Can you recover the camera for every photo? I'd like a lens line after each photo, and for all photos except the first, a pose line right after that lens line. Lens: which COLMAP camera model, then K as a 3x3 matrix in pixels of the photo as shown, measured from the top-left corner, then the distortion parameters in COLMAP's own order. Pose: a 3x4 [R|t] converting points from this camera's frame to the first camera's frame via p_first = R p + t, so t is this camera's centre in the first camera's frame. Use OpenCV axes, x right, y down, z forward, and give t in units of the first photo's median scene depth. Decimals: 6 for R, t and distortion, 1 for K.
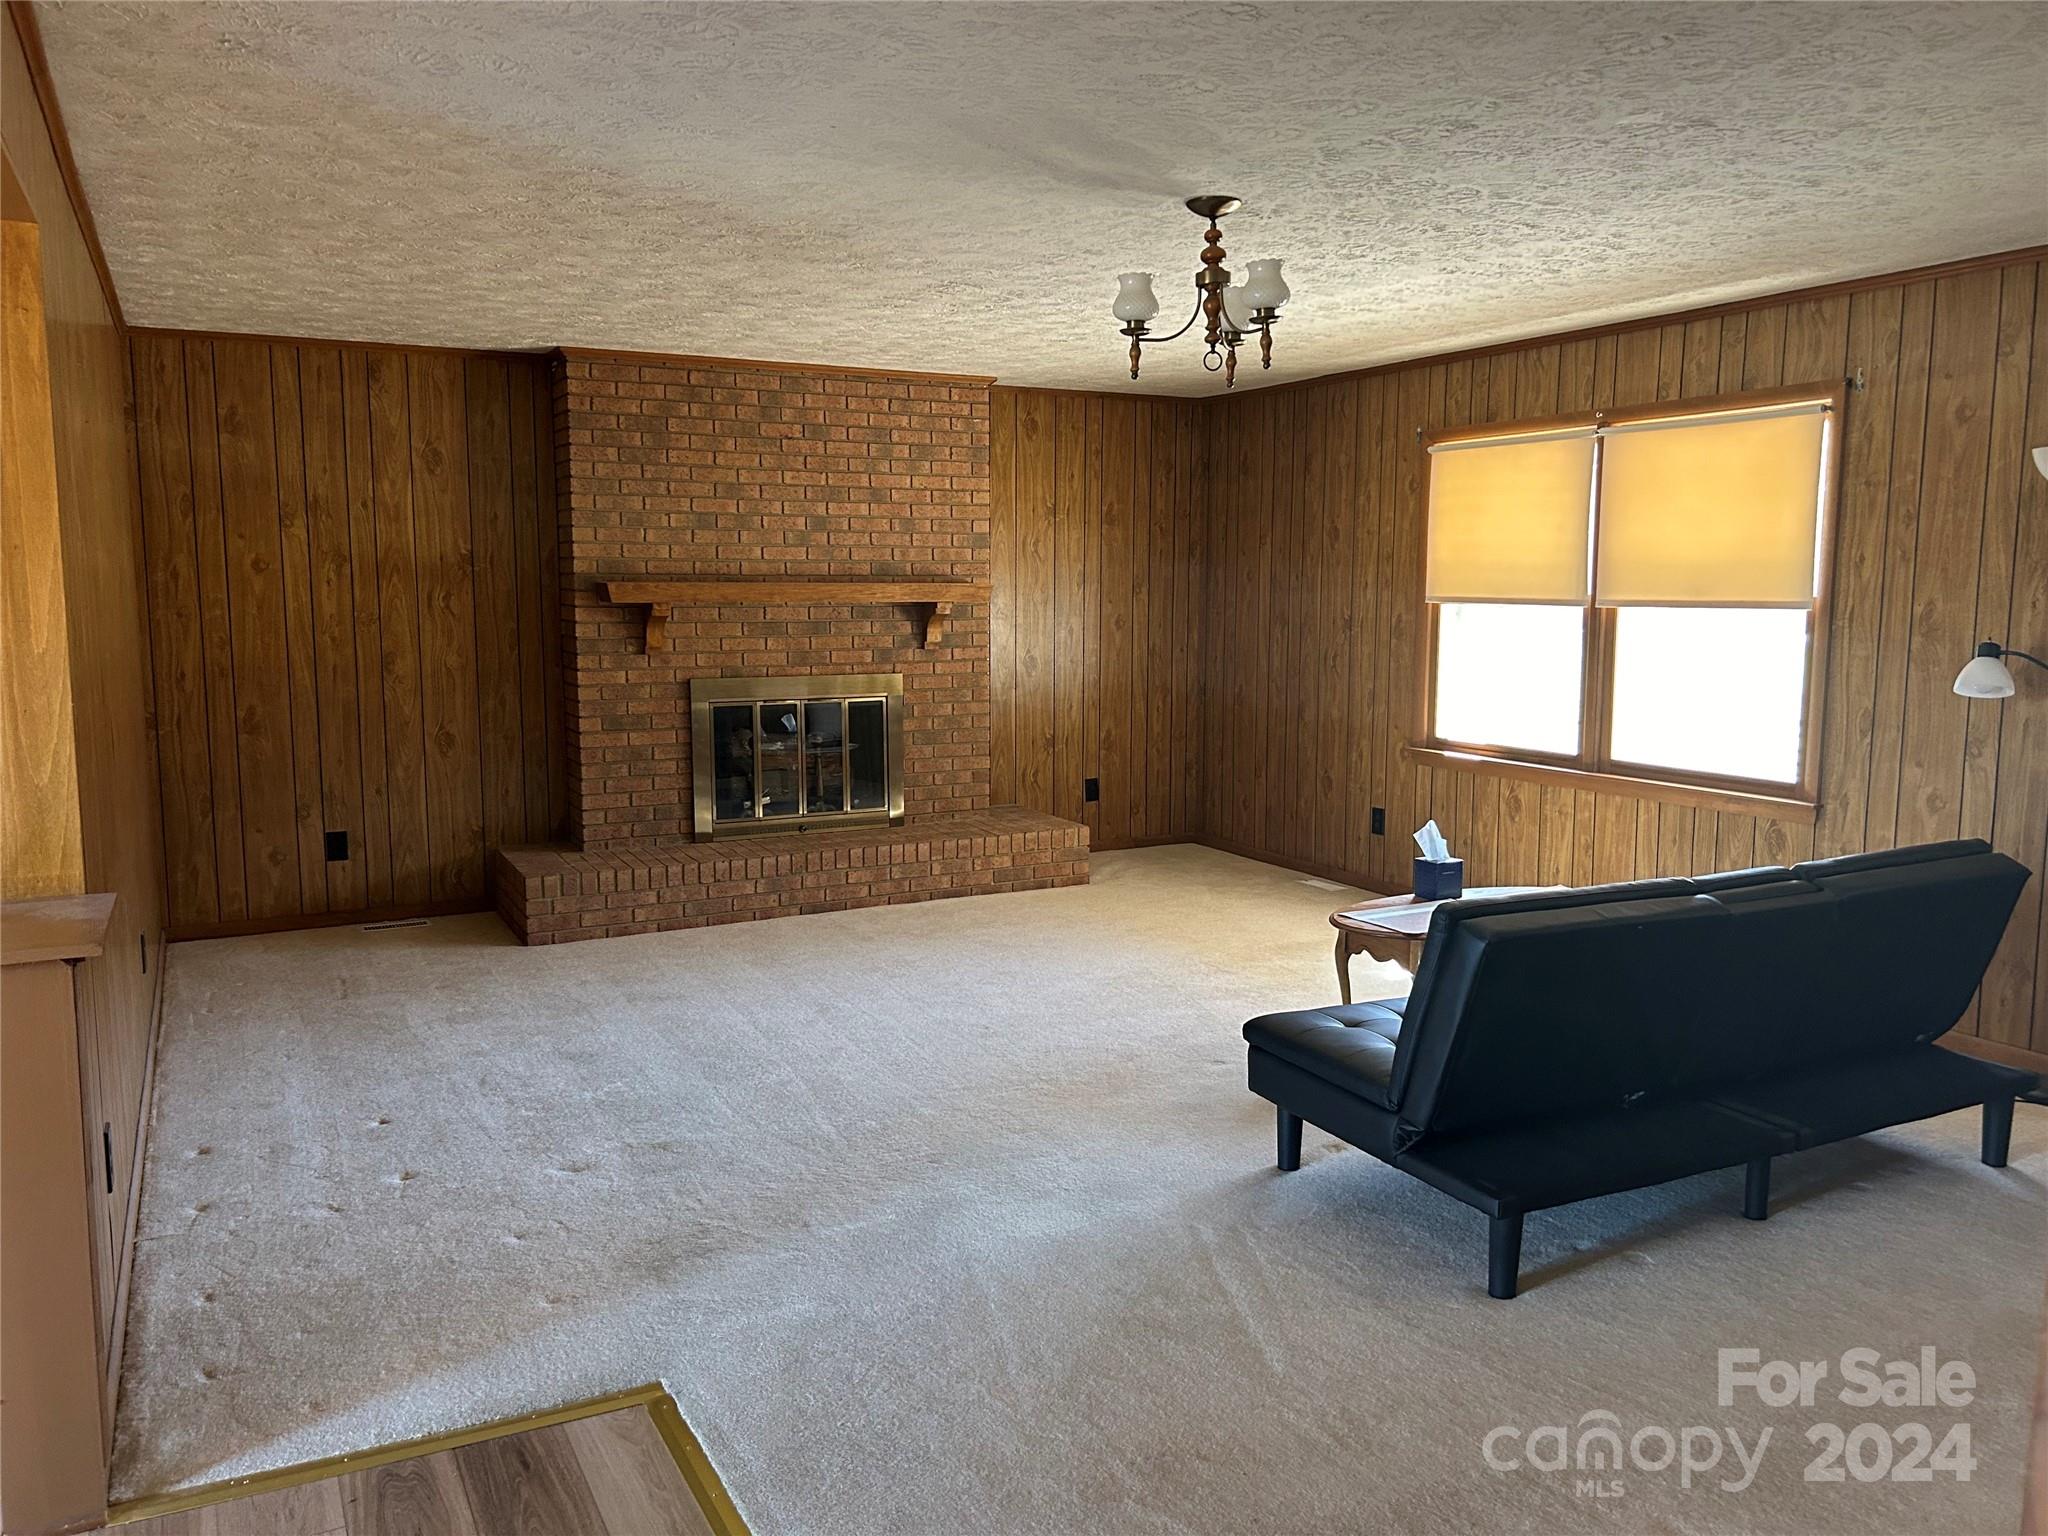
lens RADIAL K [[1545.3, 0, 1028.3], [0, 1545.3, 766.7], [0, 0, 1]] dist [0.097641, -0.129050]
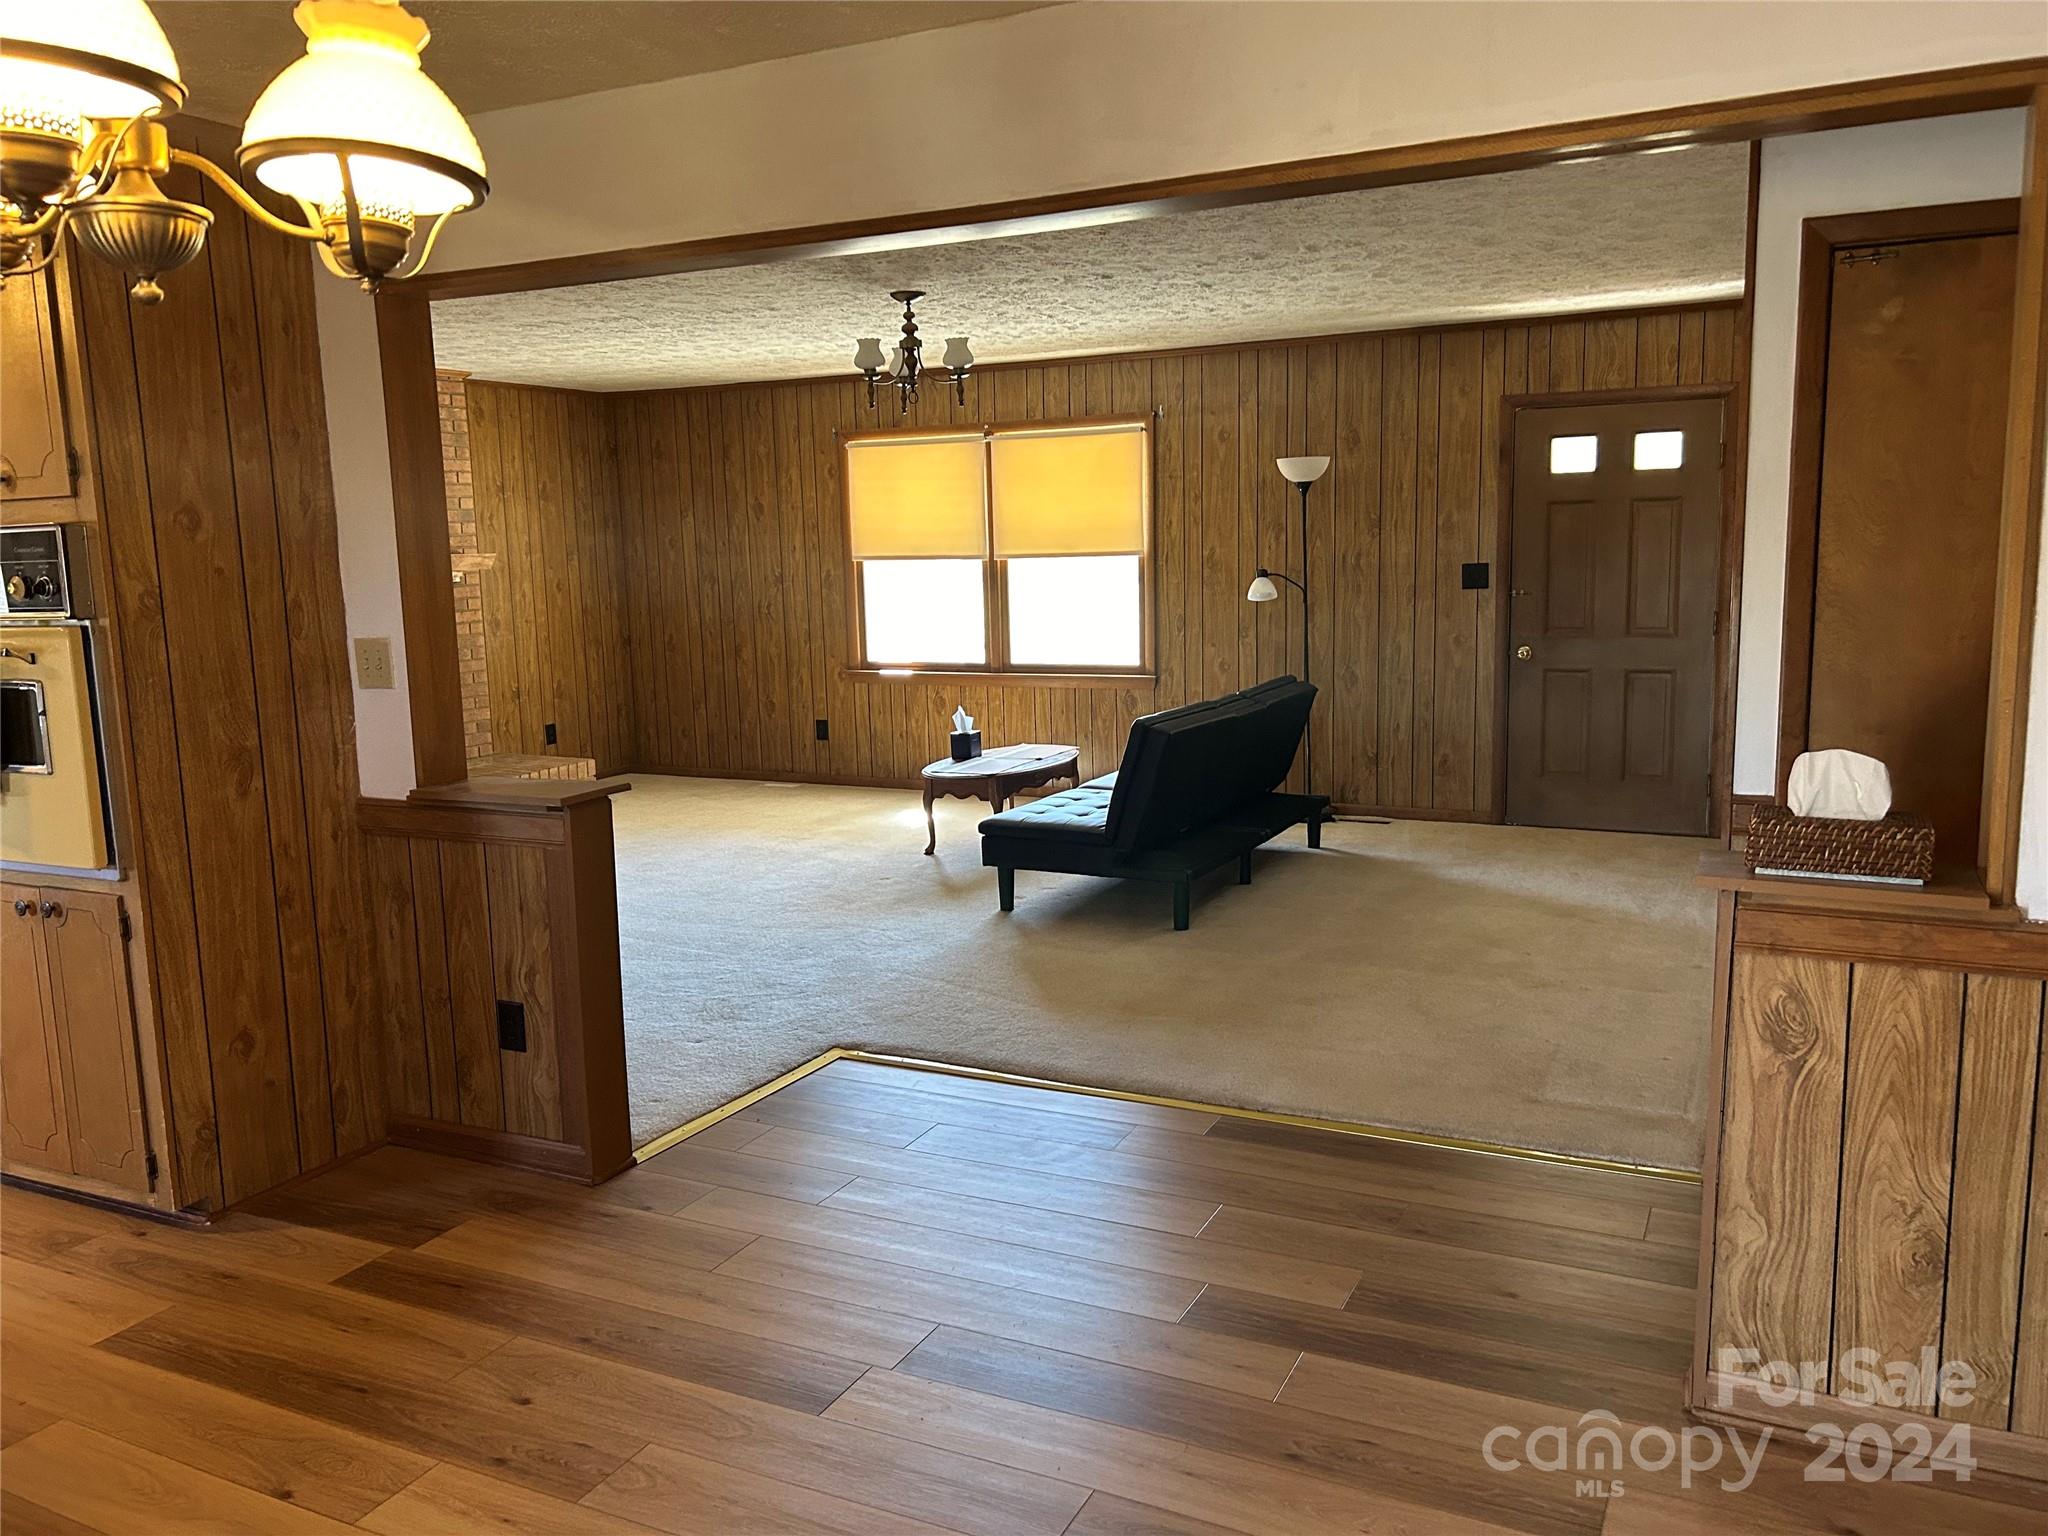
lens RADIAL K [[1545.3, 0, 1028.3], [0, 1545.3, 766.7], [0, 0, 1]] dist [0.097641, -0.129050]
pose [[0.817790, -0.105903, 0.565689, -0.403862], [0.095618, 0.994265, 0.047907, 0.021810], [-0.567518, 0.014912, 0.823226, -0.183401]]
